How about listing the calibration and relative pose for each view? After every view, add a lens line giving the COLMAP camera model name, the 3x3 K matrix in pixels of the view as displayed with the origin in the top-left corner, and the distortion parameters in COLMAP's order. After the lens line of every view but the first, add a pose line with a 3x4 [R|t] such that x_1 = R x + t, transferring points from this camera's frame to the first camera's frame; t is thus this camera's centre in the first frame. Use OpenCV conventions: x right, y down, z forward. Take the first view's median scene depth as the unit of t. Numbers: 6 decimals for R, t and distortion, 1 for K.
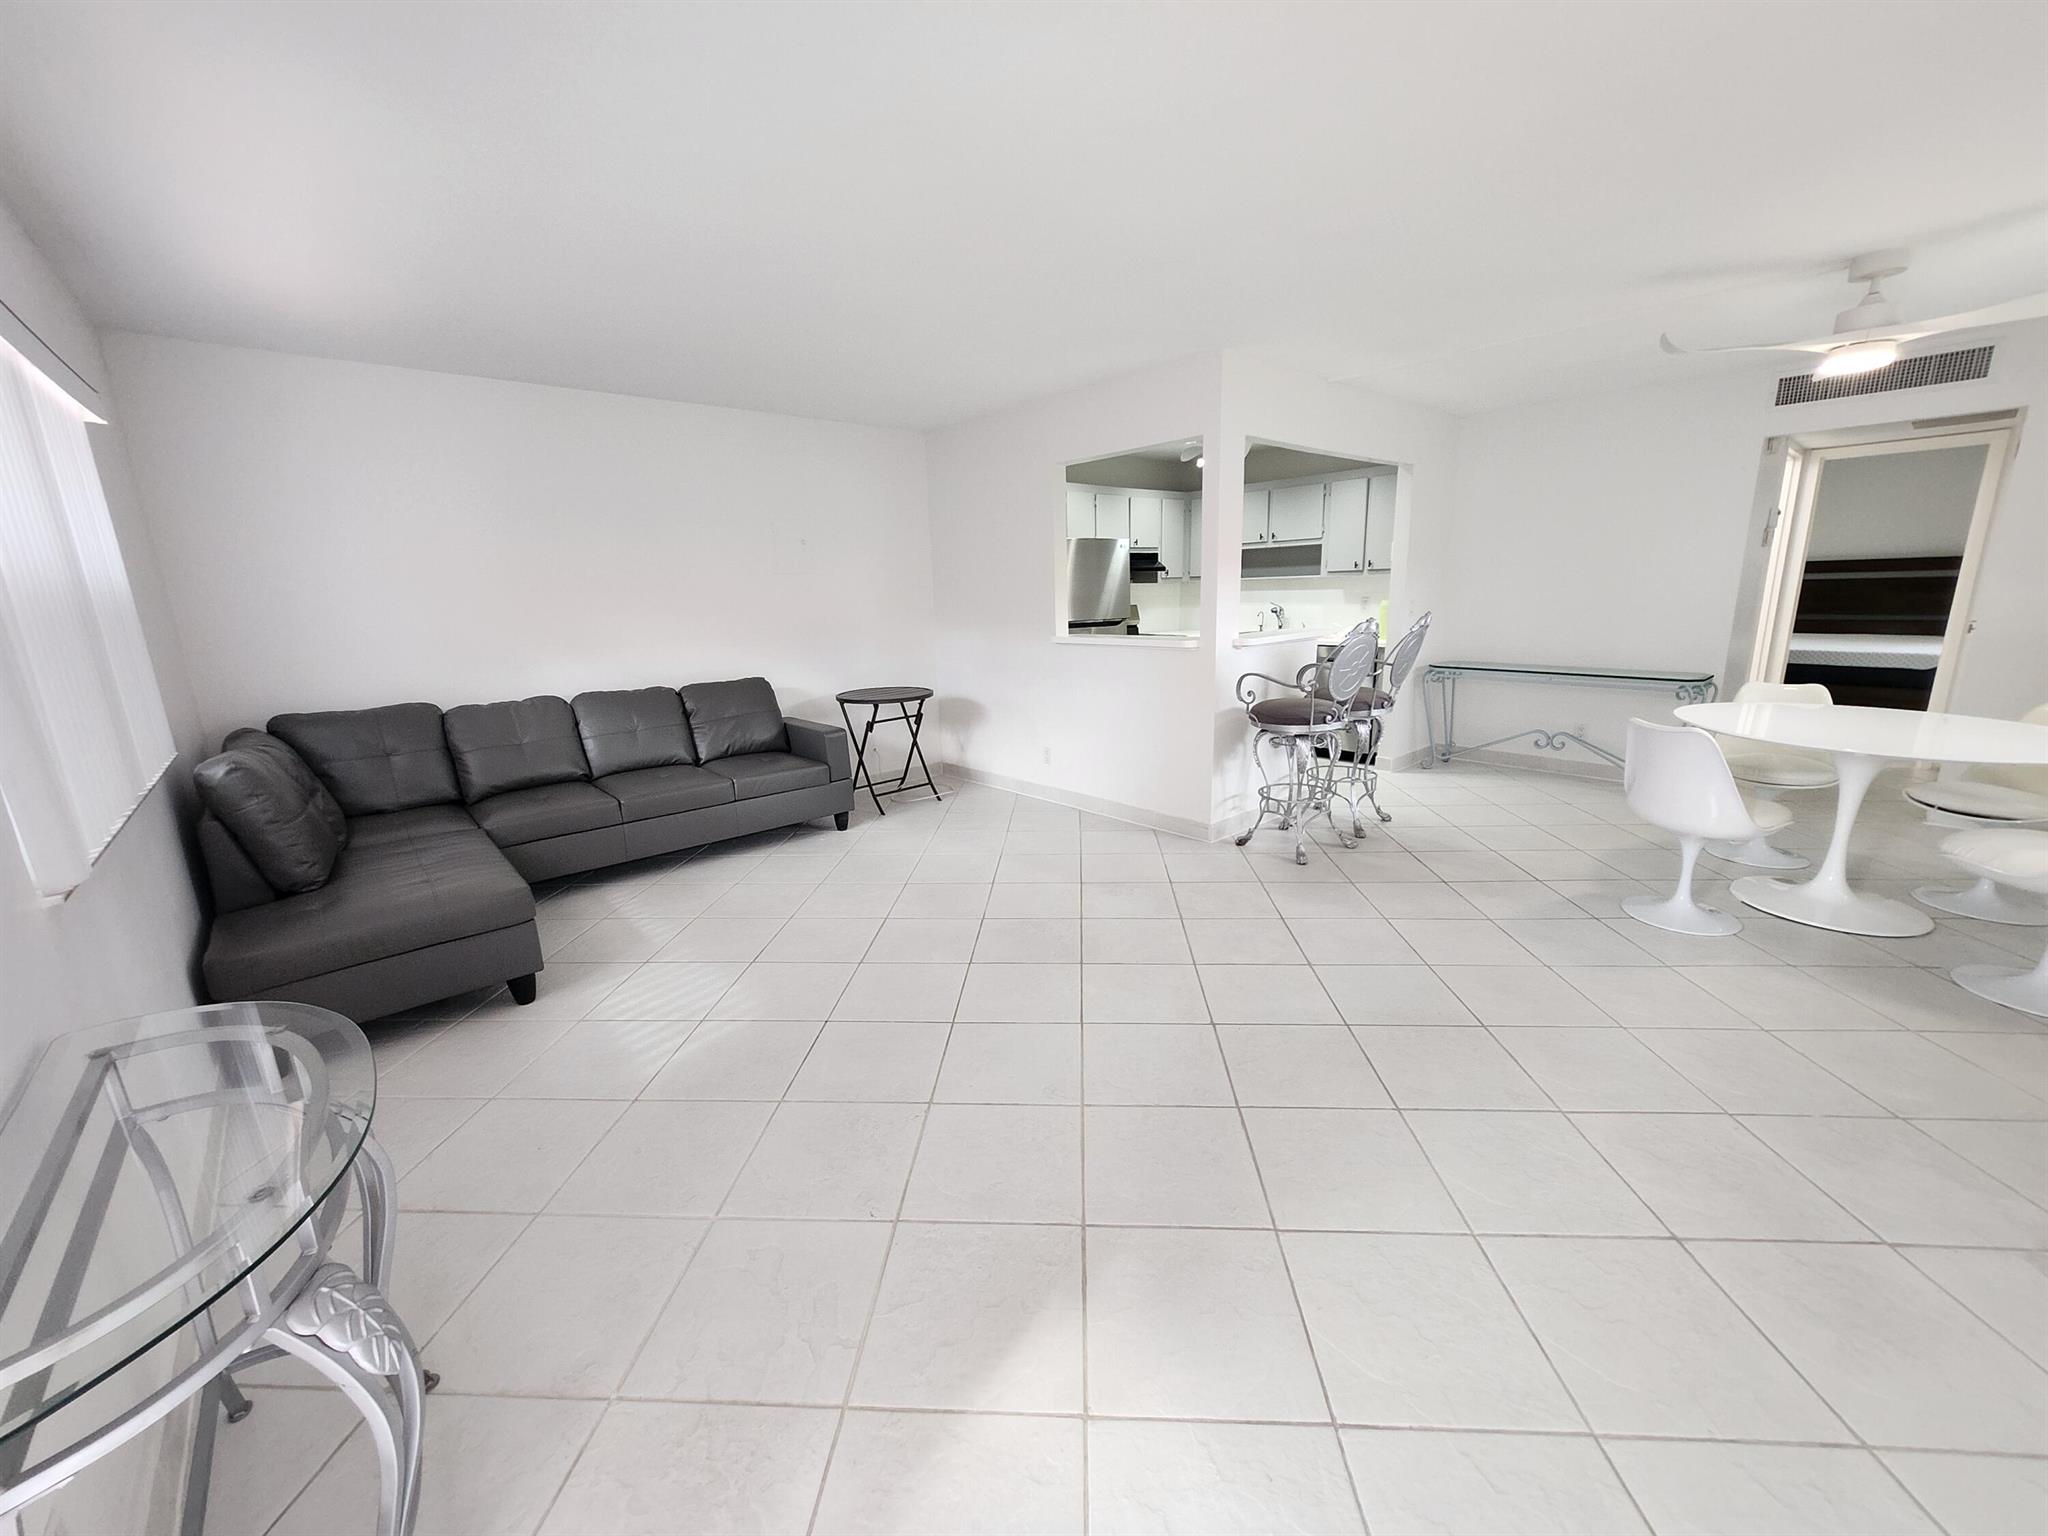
lens RADIAL K [[815.7, 0, 1024.0], [0, 815.7, 768.0], [0, 0, 1]] dist [-0.002684, -0.000046]
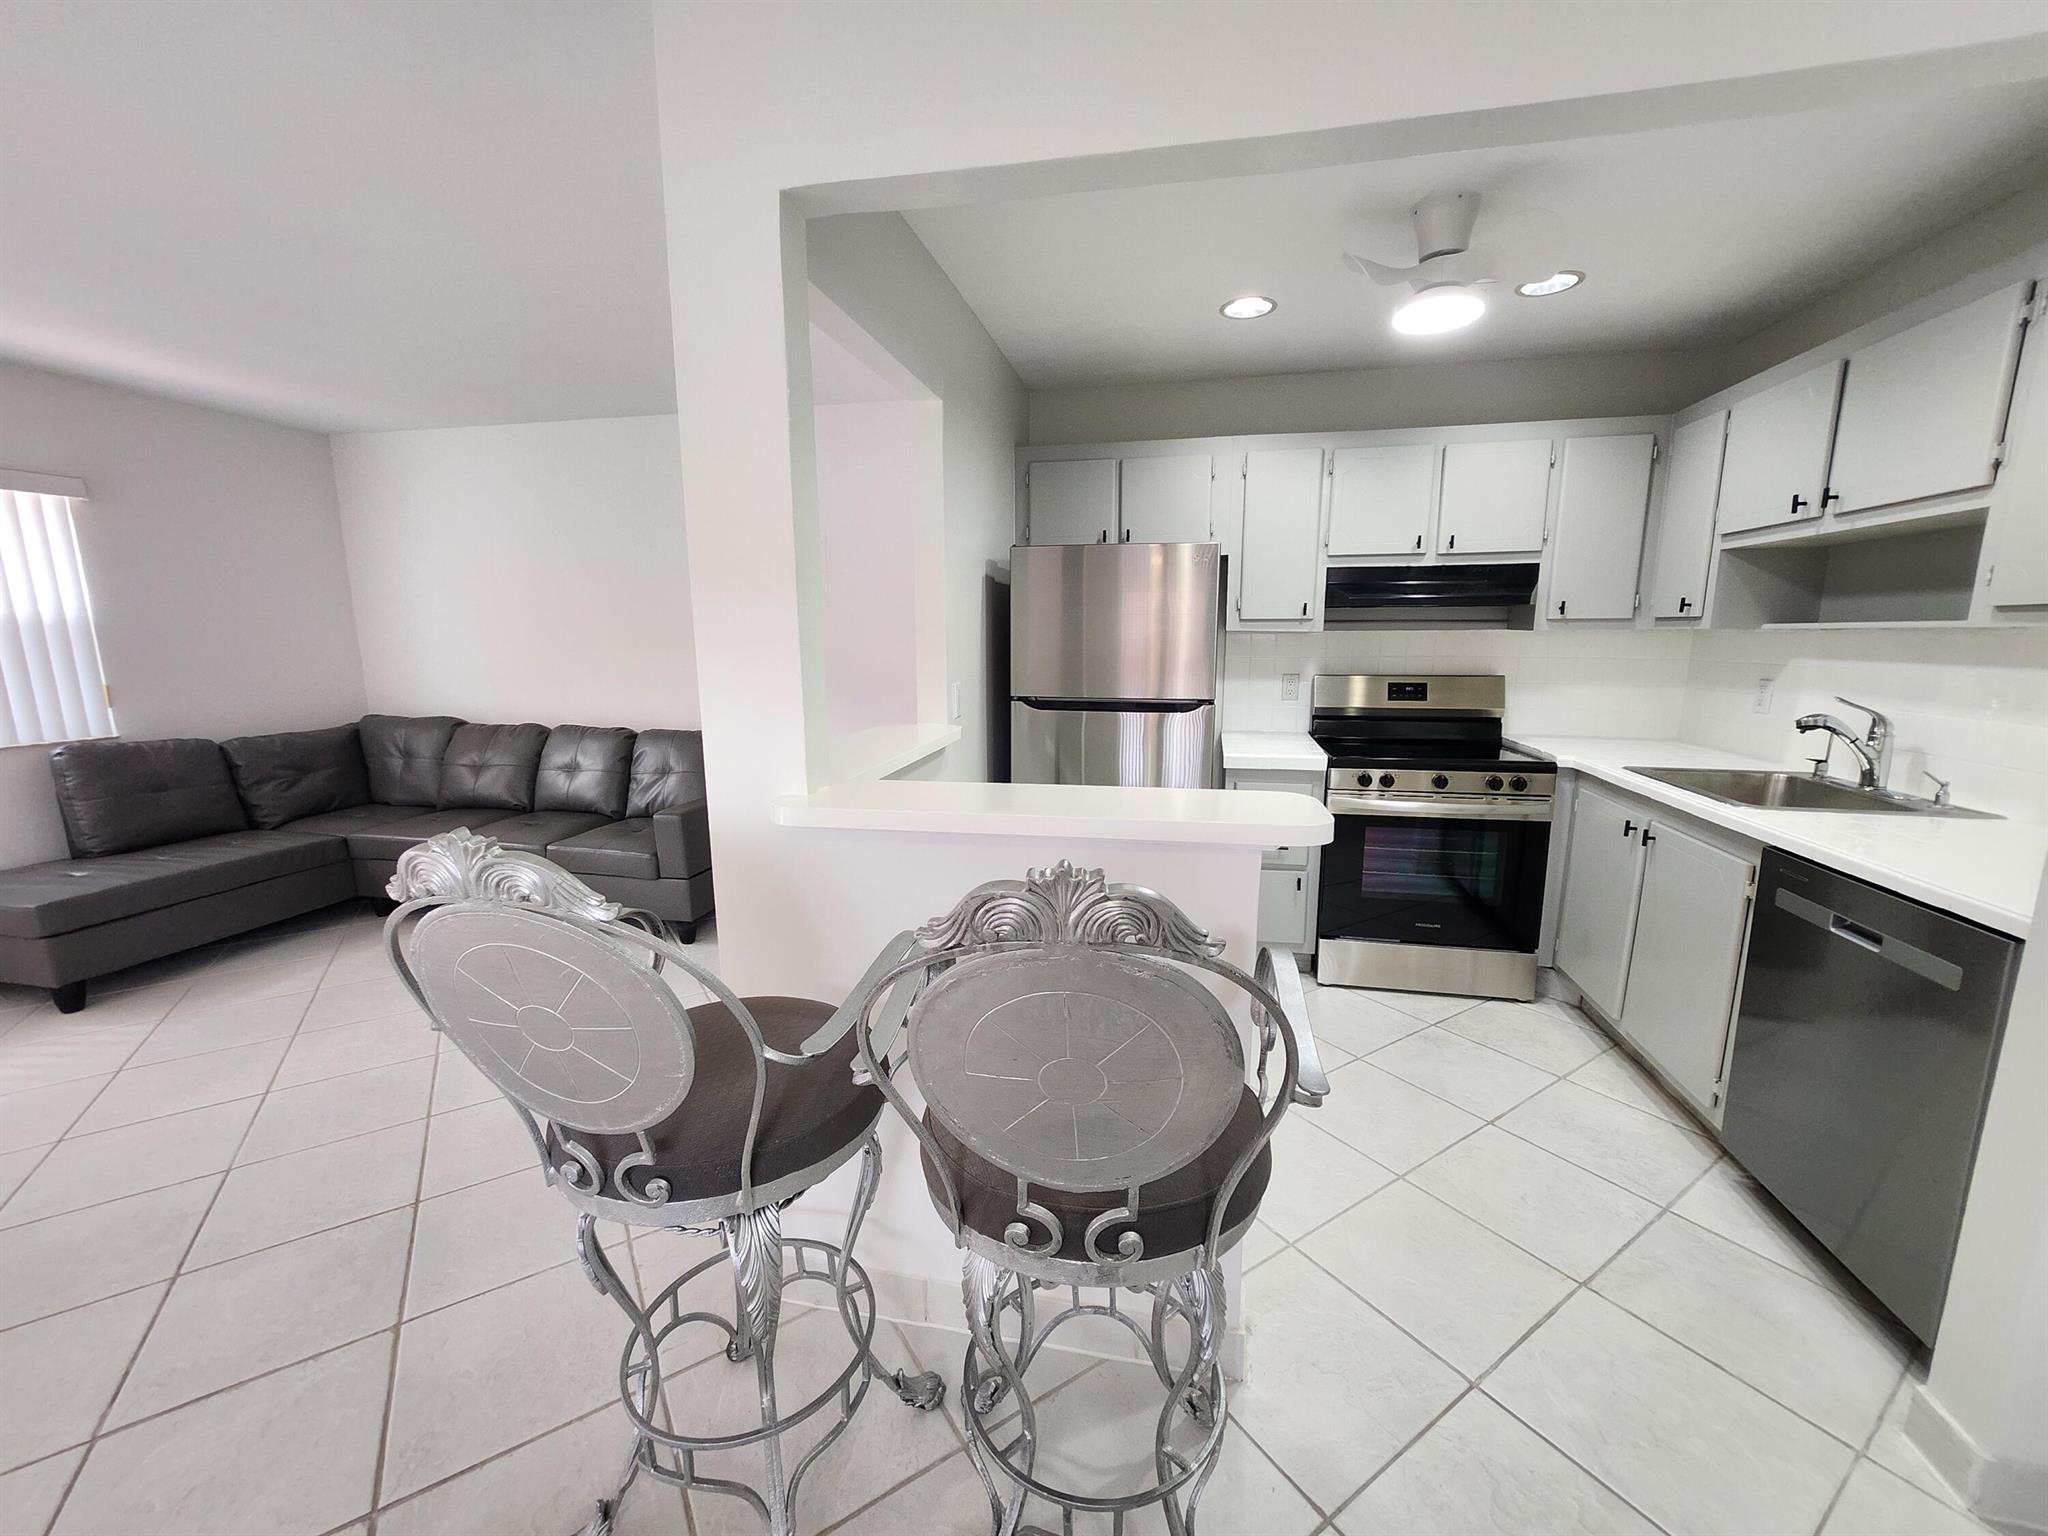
lens RADIAL K [[805.8, 0, 1025.6], [0, 805.8, 772.1], [0, 0, 1]] dist [0.000001, -0.000305]
pose [[0.588770, 0.166583, -0.790949, 0.451903], [-0.189587, 0.979696, 0.065210, -0.159188], [0.785753, 0.111560, 0.608397, 0.653770]]
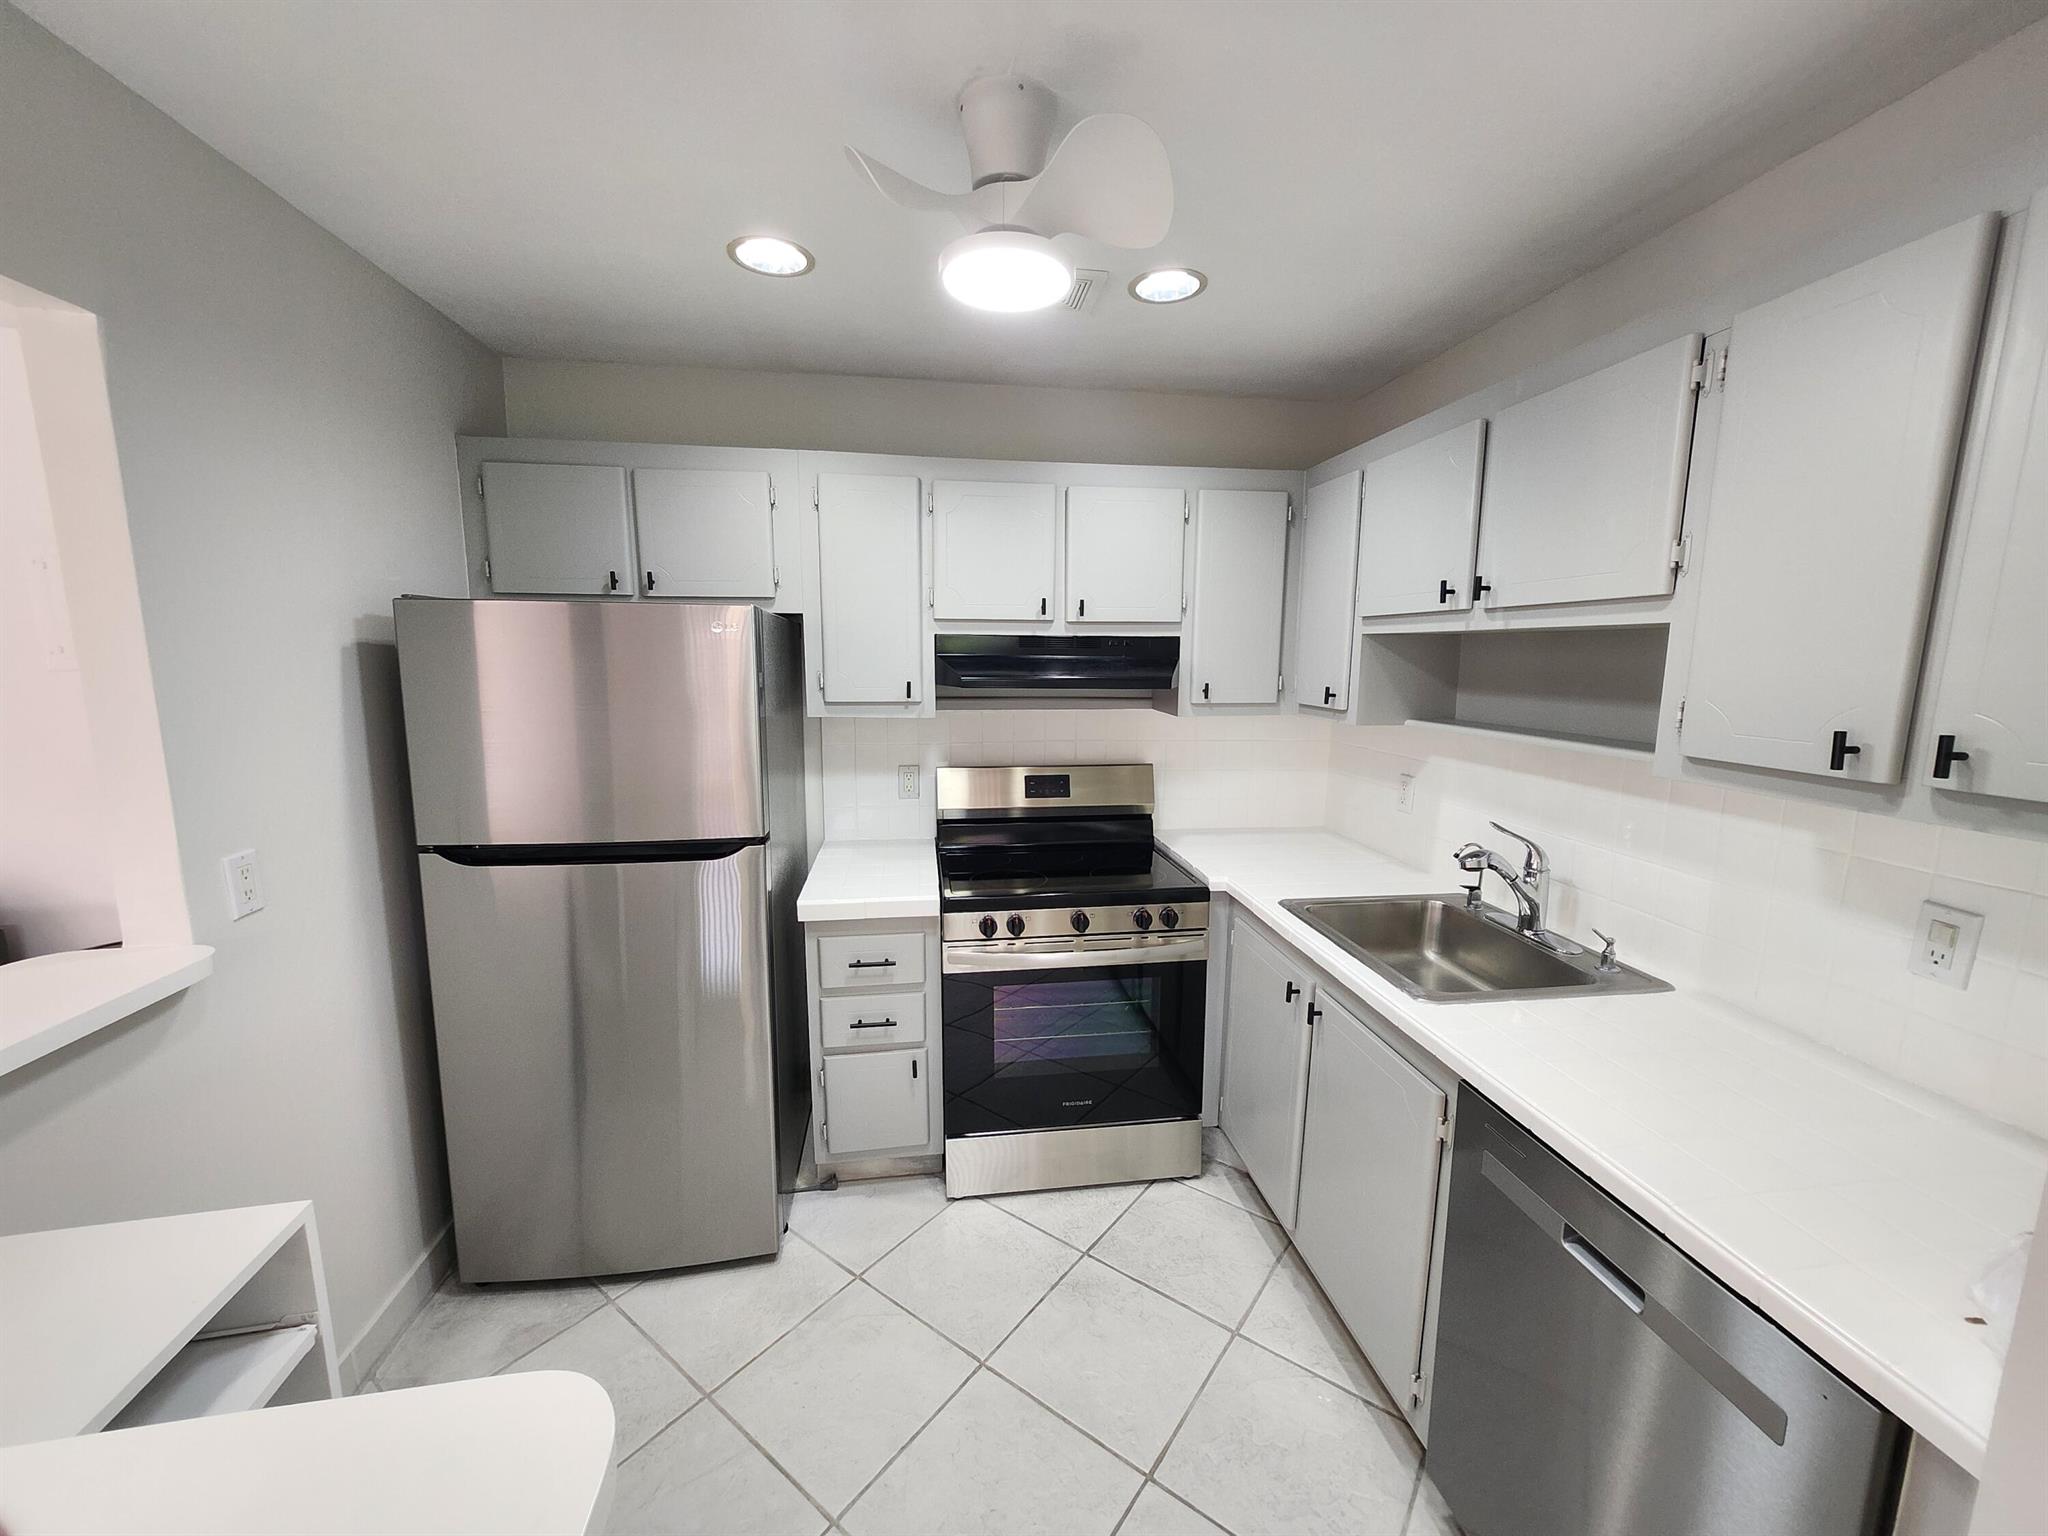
lens RADIAL K [[805.8, 0, 1025.6], [0, 805.8, 772.1], [0, 0, 1]] dist [0.000001, -0.000305]
pose [[0.829564, 0.118598, -0.545672, 0.385742], [-0.152039, 0.988239, -0.016353, -0.232176], [0.537315, 0.096529, 0.837839, 0.825056]]
